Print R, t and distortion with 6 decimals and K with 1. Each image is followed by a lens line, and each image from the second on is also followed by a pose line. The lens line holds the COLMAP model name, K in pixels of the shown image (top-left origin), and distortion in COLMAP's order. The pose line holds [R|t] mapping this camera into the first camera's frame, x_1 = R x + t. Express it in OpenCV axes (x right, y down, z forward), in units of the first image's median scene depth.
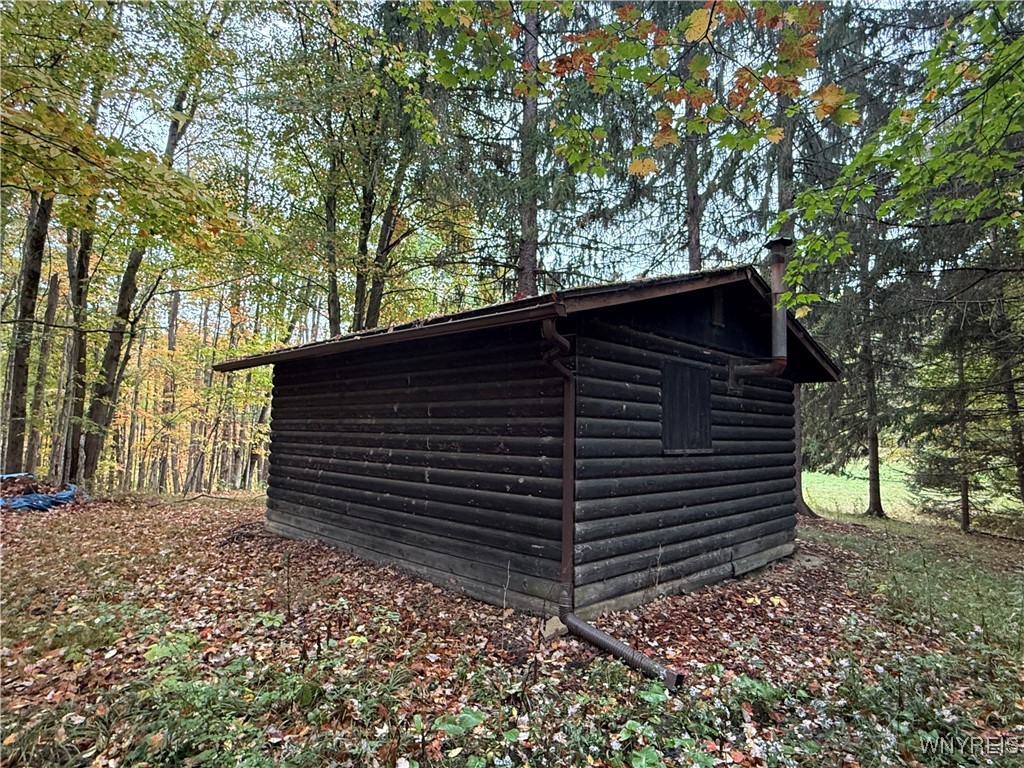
lens RADIAL K [[577.4, 0, 518.0], [0, 577.4, 391.4], [0, 0, 1]] dist [-0.003410, 0.000653]
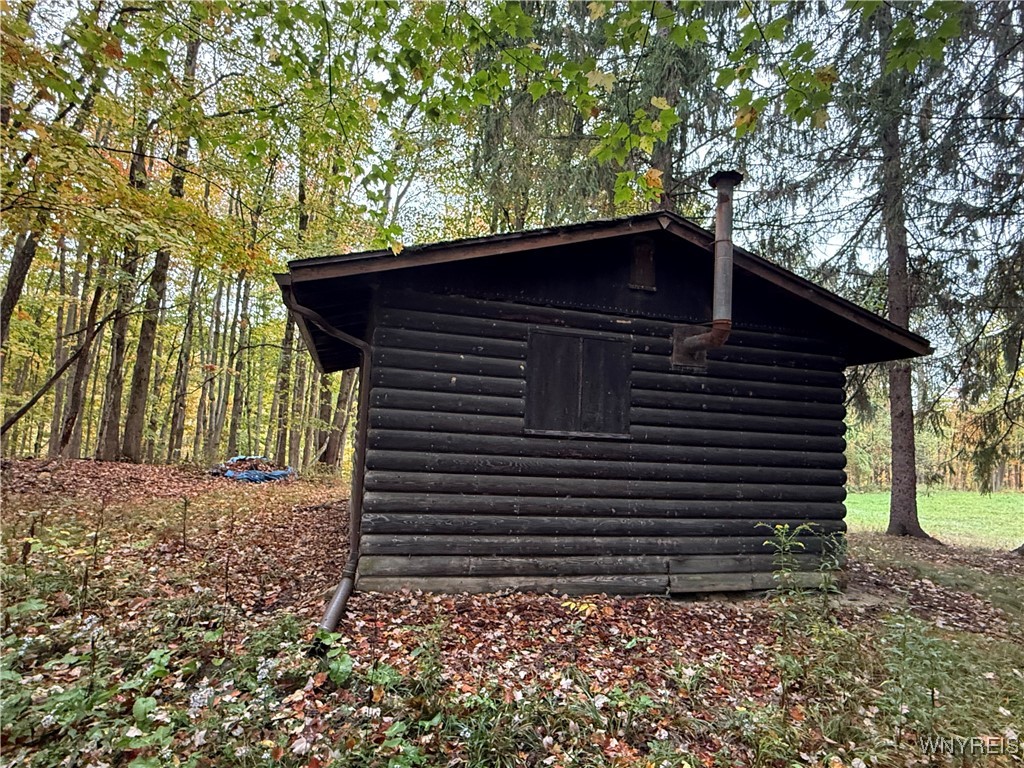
lens RADIAL K [[577.4, 0, 517.3], [0, 577.4, 390.5], [0, 0, 1]] dist [-0.003410, 0.000653]
pose [[0.871456, -0.019571, -0.490083, 0.683273], [0.001716, 0.999319, -0.036856, 0.074078], [0.490471, 0.031277, 0.870896, 0.203425]]
